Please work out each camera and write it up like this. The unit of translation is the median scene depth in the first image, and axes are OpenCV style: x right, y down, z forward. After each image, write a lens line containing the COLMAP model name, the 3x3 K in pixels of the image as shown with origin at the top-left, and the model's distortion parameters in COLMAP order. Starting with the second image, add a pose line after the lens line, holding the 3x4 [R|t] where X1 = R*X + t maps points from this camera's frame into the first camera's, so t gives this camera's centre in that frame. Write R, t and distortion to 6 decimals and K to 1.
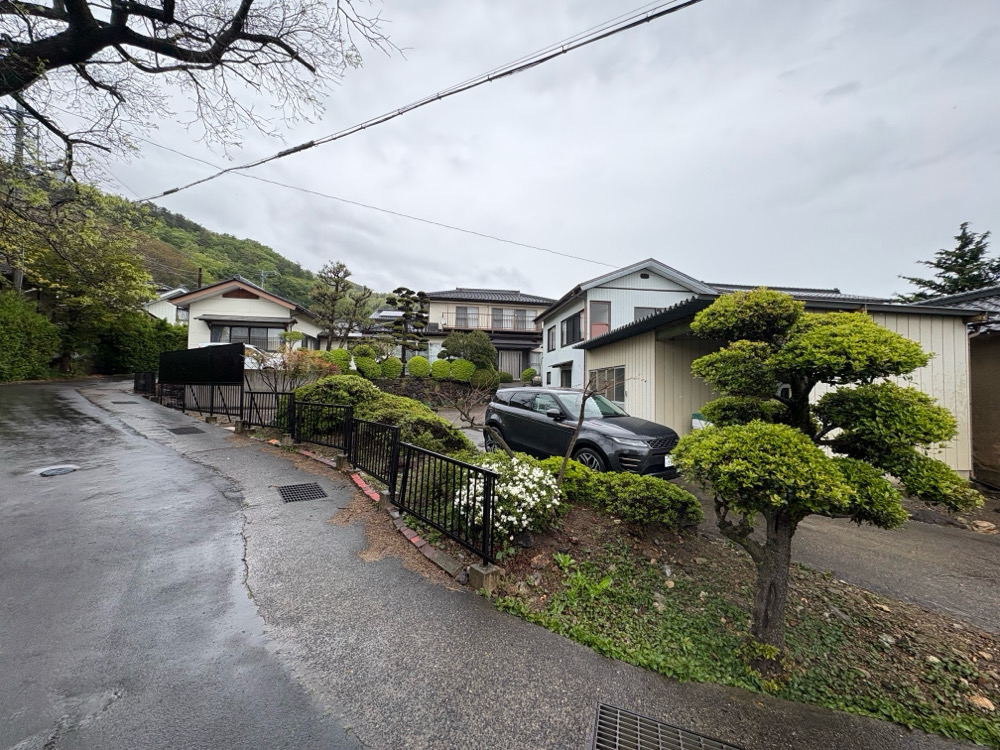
lens RADIAL K [[396.4, 0, 500.0], [0, 396.4, 375.0], [0, 0, 1]] dist [0.000384, -0.000026]
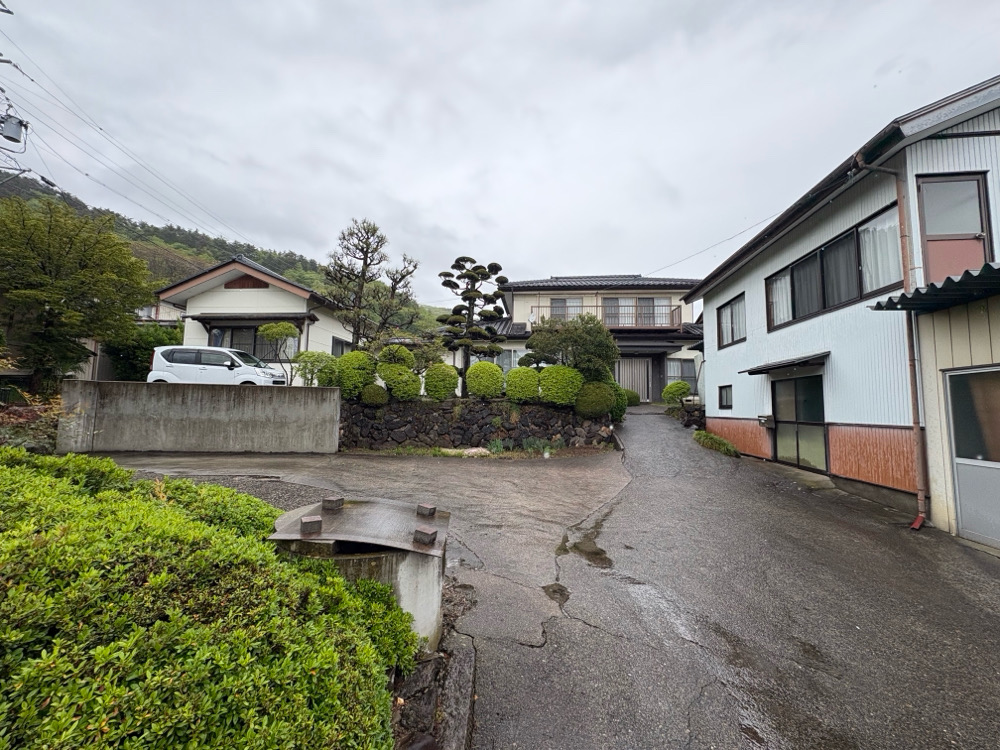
lens RADIAL K [[396.4, 0, 500.0], [0, 396.4, 375.0], [0, 0, 1]] dist [0.000384, -0.000026]
pose [[0.969226, -0.020041, -0.245354, -0.037006], [0.006169, 0.998345, -0.057178, 0.006531], [0.246093, 0.053905, 0.967746, 0.418223]]
